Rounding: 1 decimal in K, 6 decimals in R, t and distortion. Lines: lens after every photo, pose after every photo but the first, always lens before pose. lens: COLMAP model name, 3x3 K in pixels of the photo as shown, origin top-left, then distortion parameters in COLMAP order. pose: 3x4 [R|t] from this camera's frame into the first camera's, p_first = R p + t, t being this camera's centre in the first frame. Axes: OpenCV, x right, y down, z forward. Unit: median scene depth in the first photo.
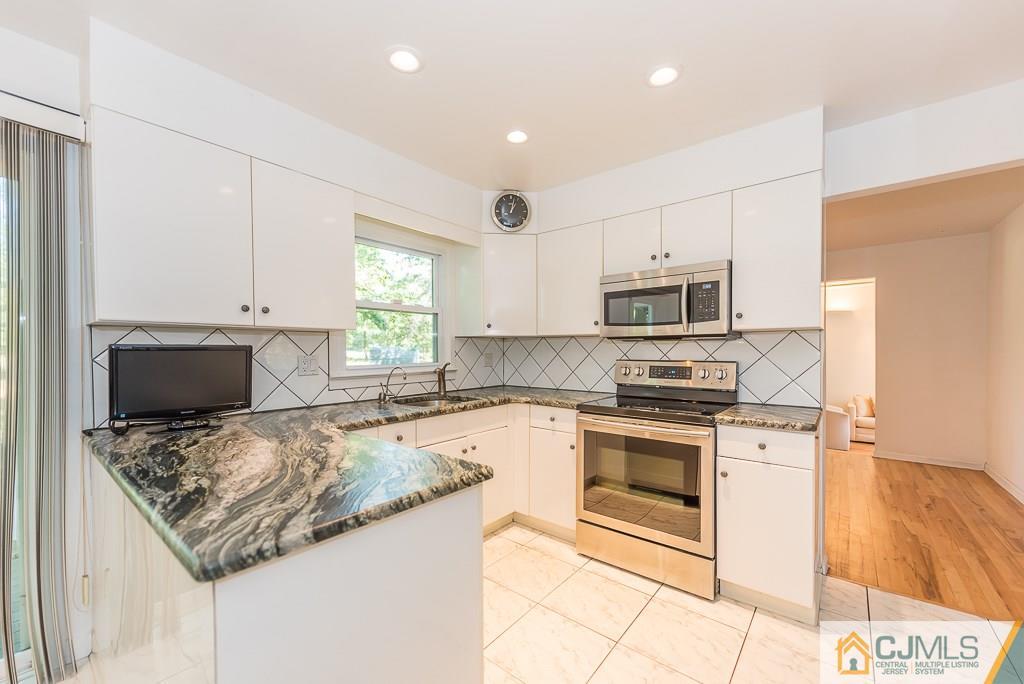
lens RADIAL K [[406.2, 0, 505.3], [0, 406.2, 351.4], [0, 0, 1]] dist [0.015639, 0.000144]
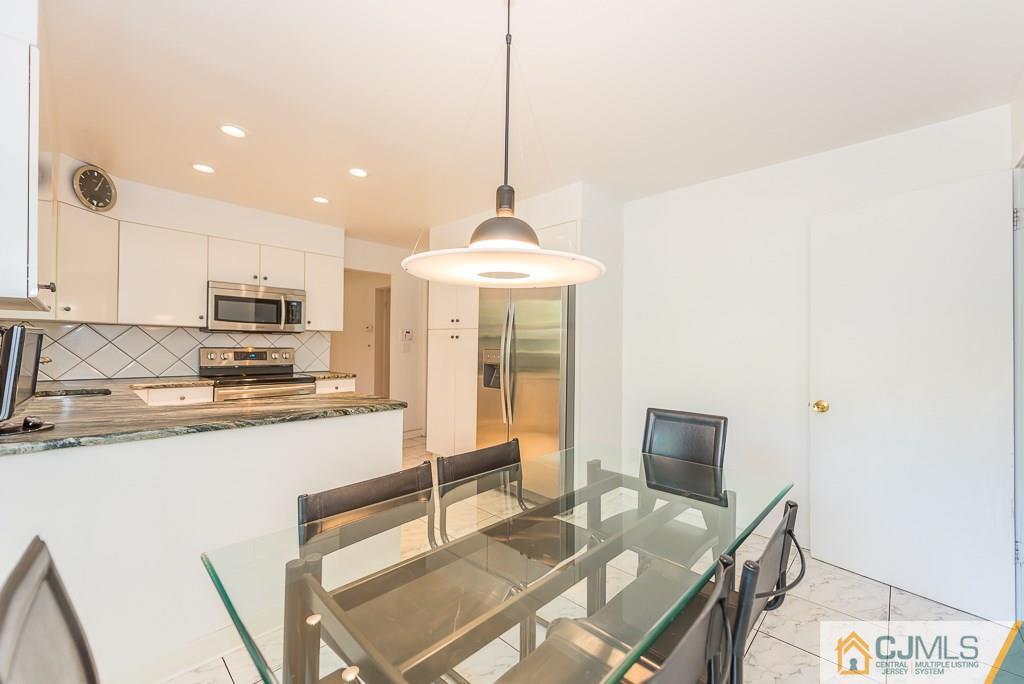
lens RADIAL K [[406.2, 0, 510.7], [0, 406.2, 343.9], [0, 0, 1]] dist [0.015639, 0.000144]
pose [[0.078686, 0.001604, 0.996898, -0.994949], [-0.014790, 0.999891, -0.000441, -0.002989], [-0.996790, -0.014709, 0.078701, -0.033337]]
